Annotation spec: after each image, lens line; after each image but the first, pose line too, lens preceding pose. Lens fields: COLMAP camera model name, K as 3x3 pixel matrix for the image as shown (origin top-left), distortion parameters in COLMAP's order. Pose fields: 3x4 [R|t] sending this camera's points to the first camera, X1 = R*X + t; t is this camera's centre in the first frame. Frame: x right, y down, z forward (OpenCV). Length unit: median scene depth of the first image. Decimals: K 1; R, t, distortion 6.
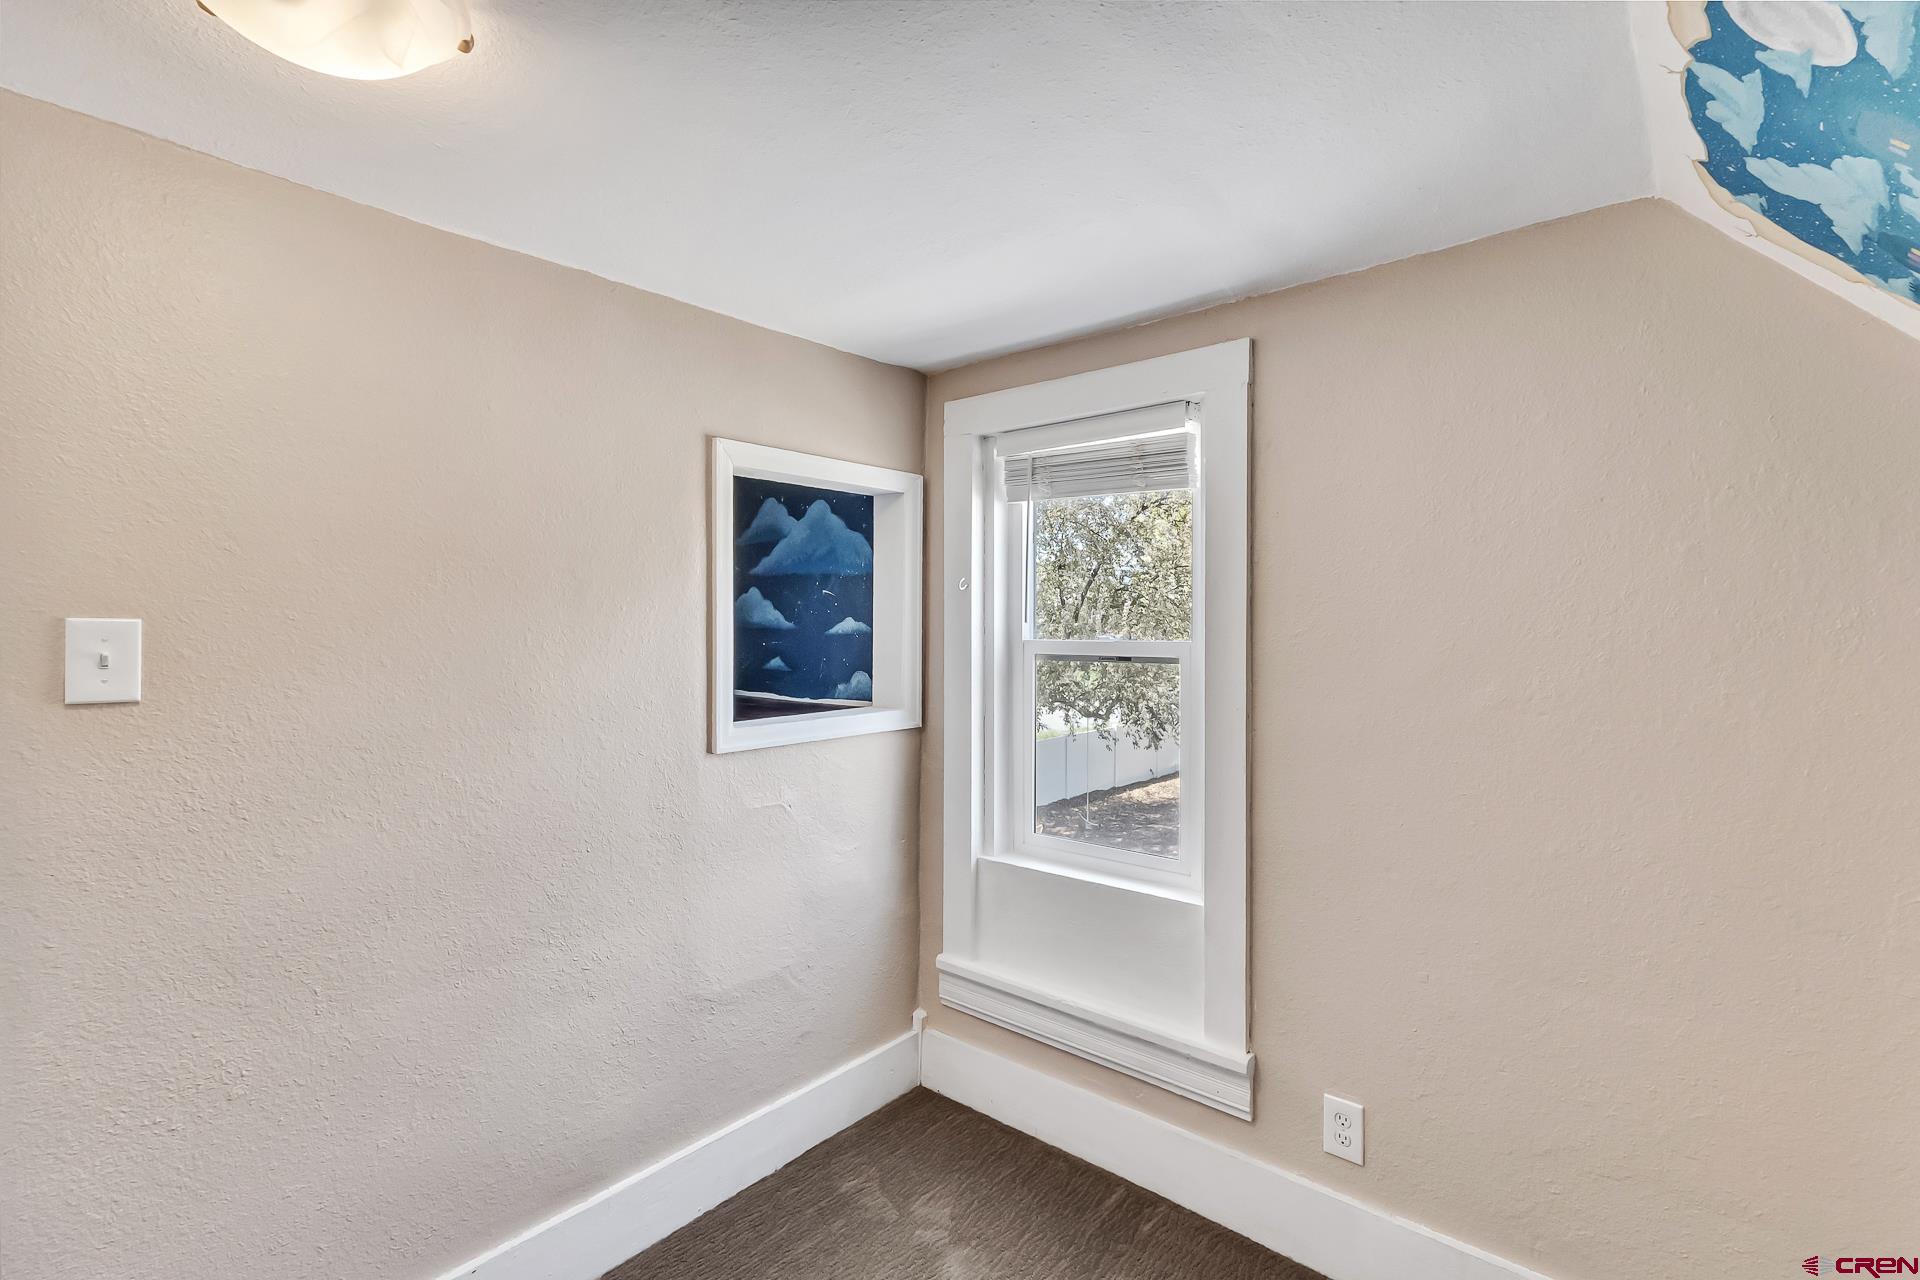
lens RADIAL K [[902.5, 0, 963.7], [0, 902.5, 633.8], [0, 0, 1]] dist [0.006814, -0.000058]
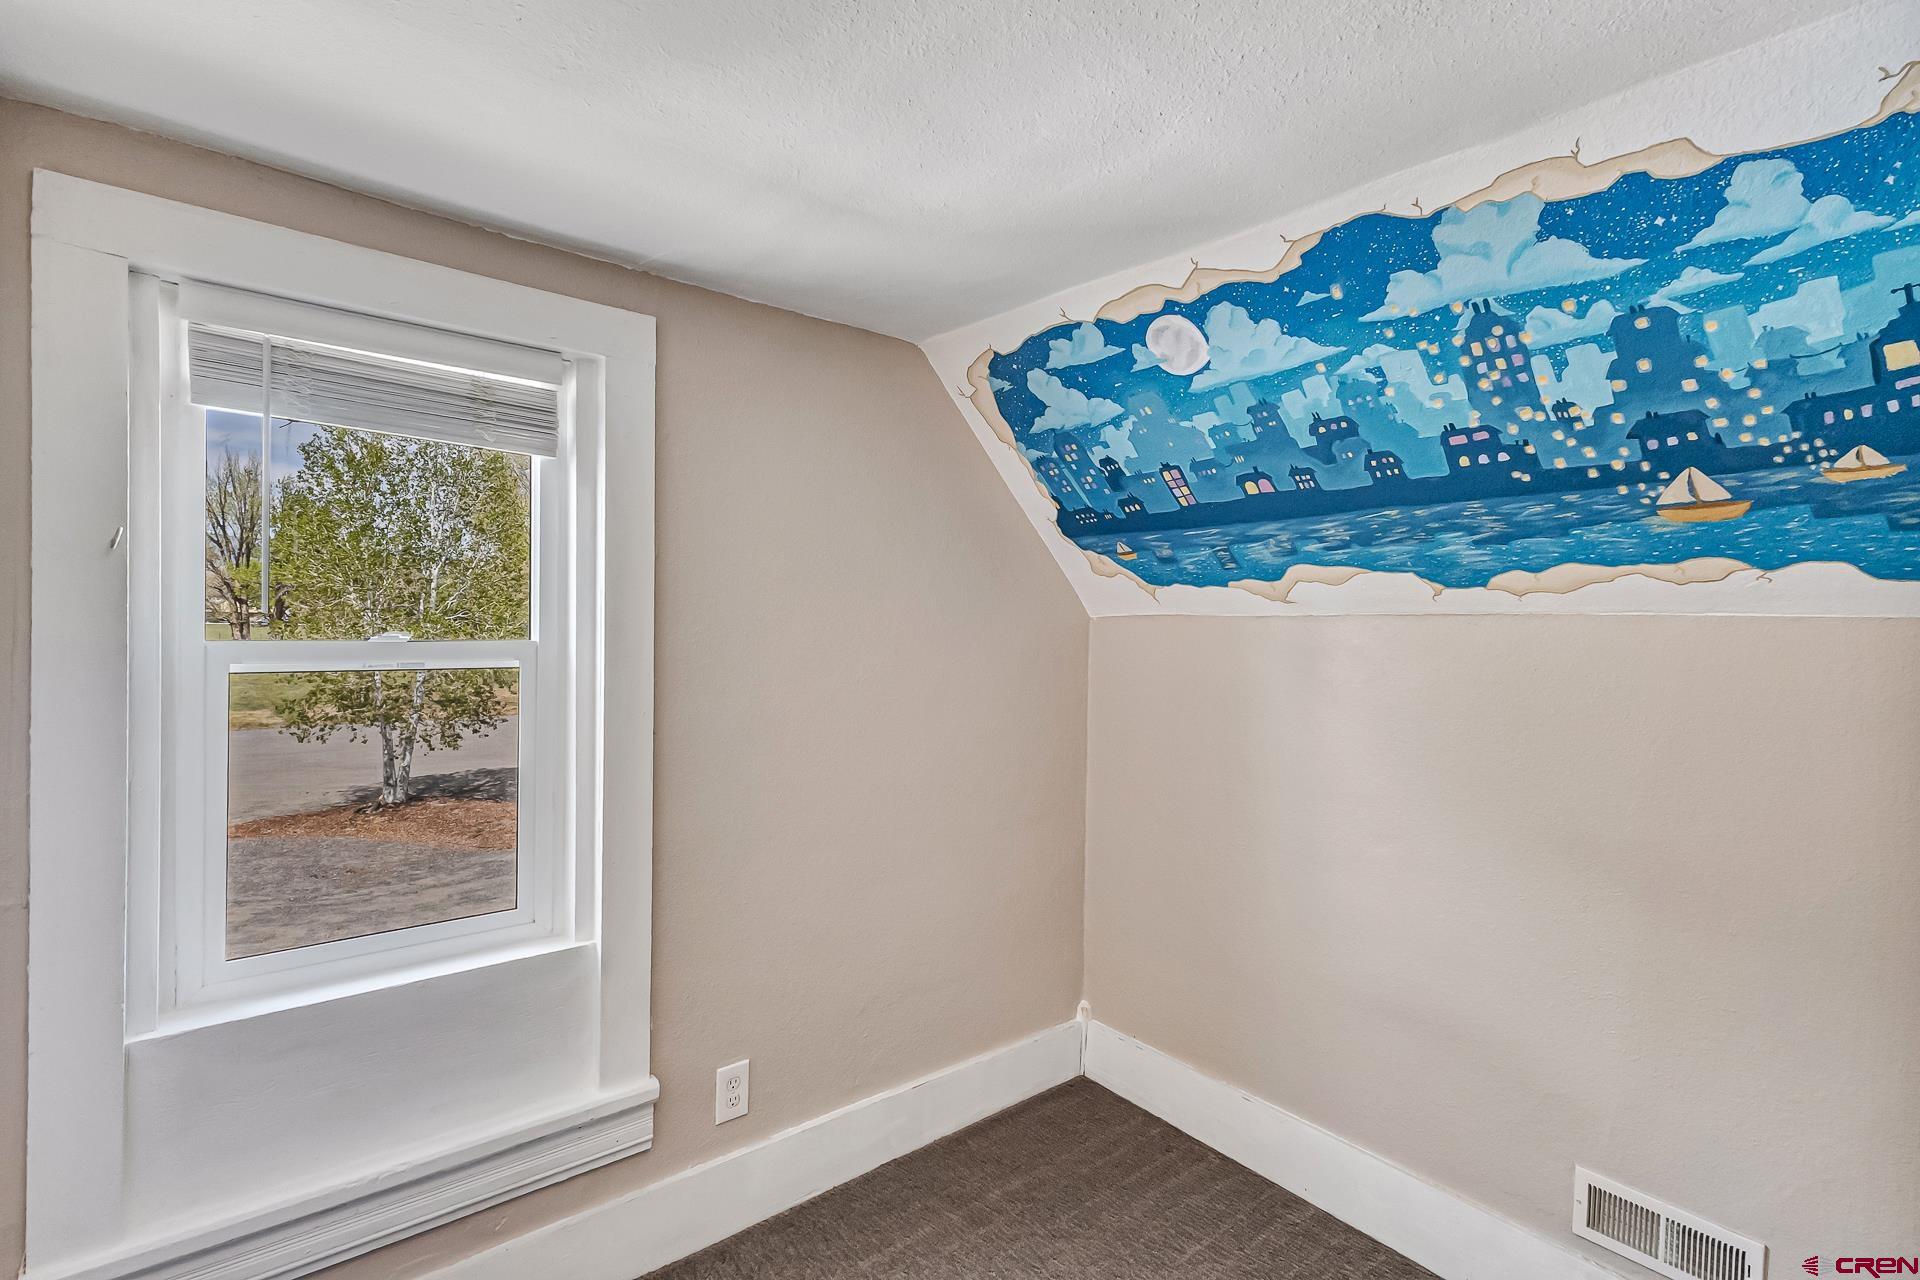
lens RADIAL K [[902.5, 0, 967.1], [0, 902.5, 620.6], [0, 0, 1]] dist [0.006814, -0.000058]
pose [[0.145972, 0.001045, 0.989288, -0.579545], [-0.011155, 0.999938, 0.000589, -0.016390], [-0.989226, -0.011122, 0.145975, 0.548948]]
